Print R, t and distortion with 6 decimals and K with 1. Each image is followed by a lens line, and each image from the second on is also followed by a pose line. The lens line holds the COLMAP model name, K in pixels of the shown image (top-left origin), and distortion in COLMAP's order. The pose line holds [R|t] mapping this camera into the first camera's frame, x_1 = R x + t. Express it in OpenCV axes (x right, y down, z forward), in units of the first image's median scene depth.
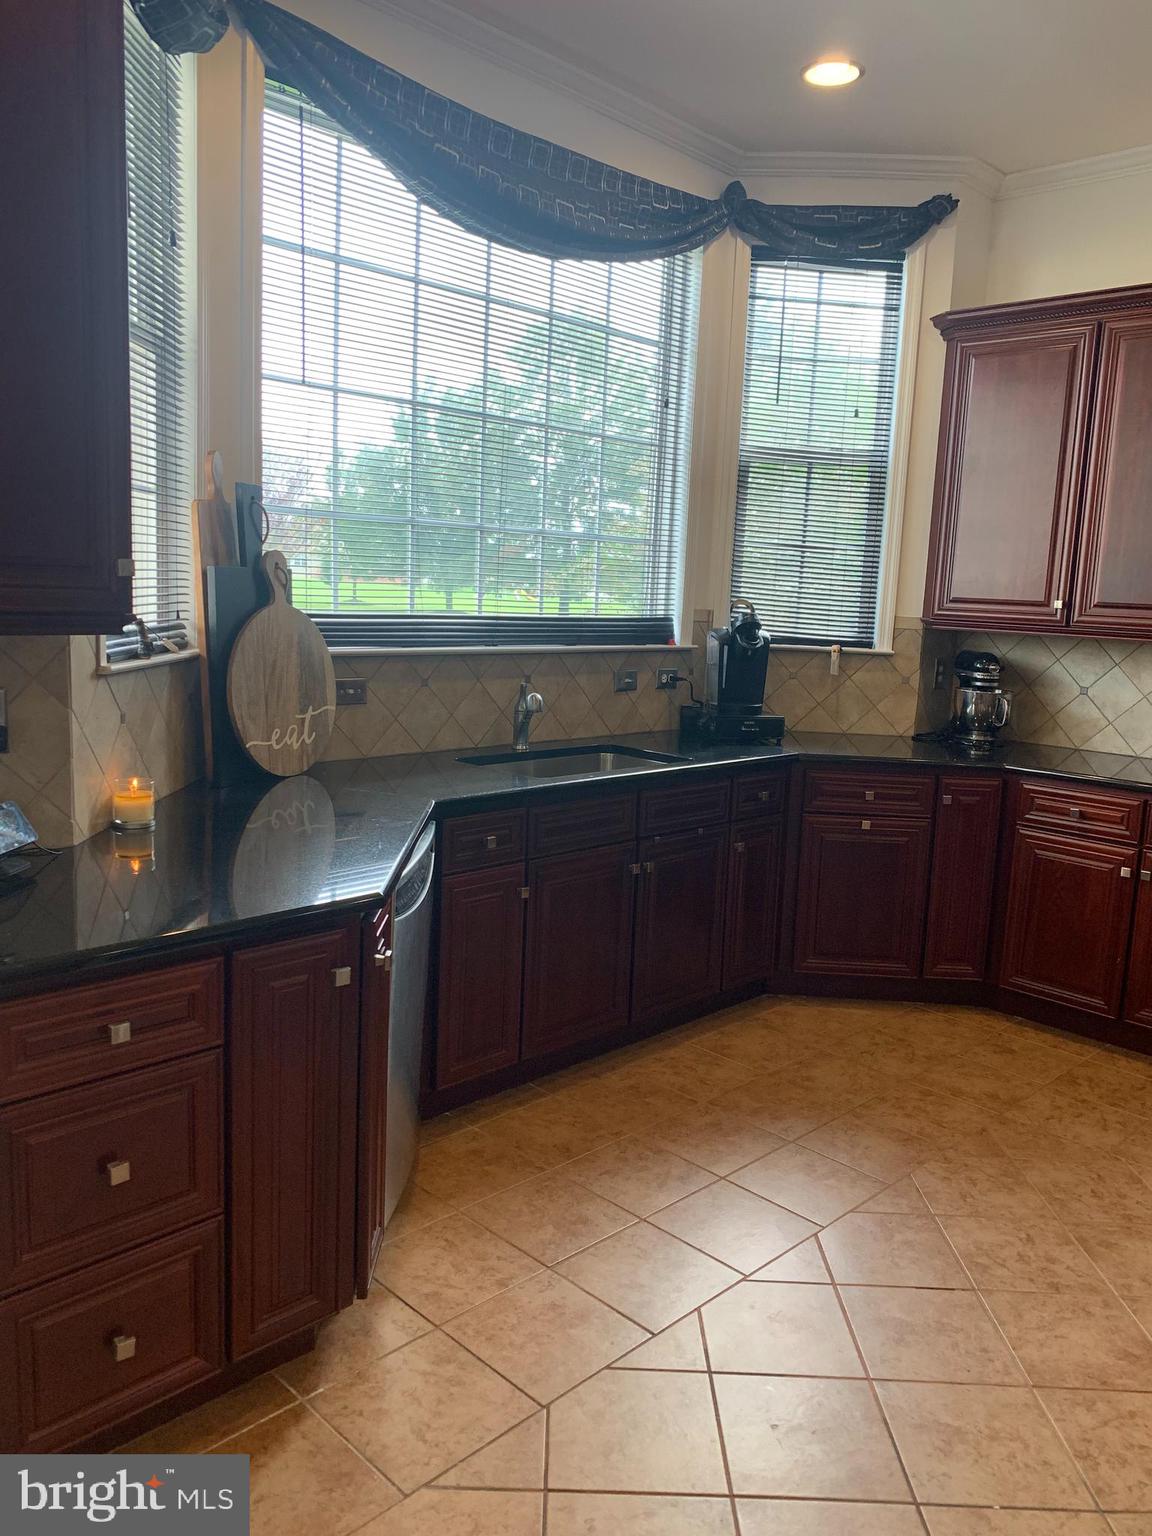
lens RADIAL K [[1170.0, 0, 579.7], [0, 1170.0, 763.0], [0, 0, 1]] dist [0.028269, -0.031250]
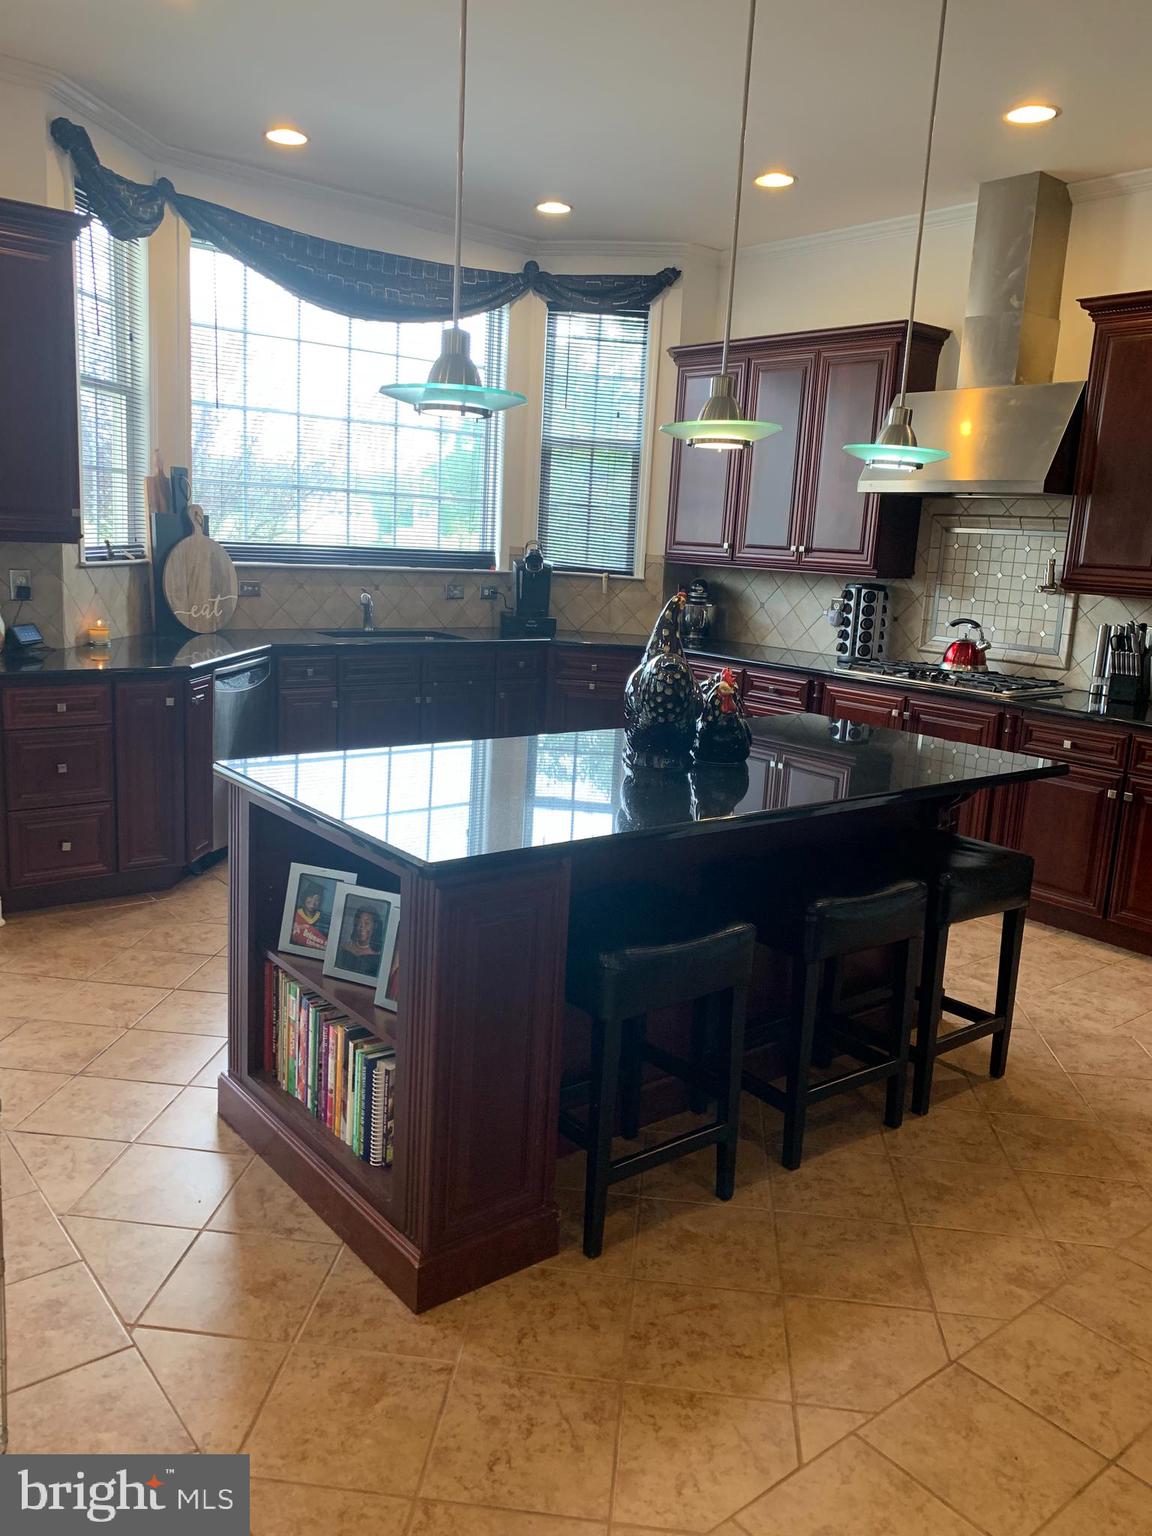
lens RADIAL K [[1170.0, 0, 575.1], [0, 1170.0, 770.7], [0, 0, 1]] dist [0.028269, -0.031250]
pose [[0.993279, 0.033560, -0.110775, 0.374481], [-0.028687, 0.998562, 0.045297, 0.089141], [0.112136, -0.041814, 0.992813, -0.516630]]
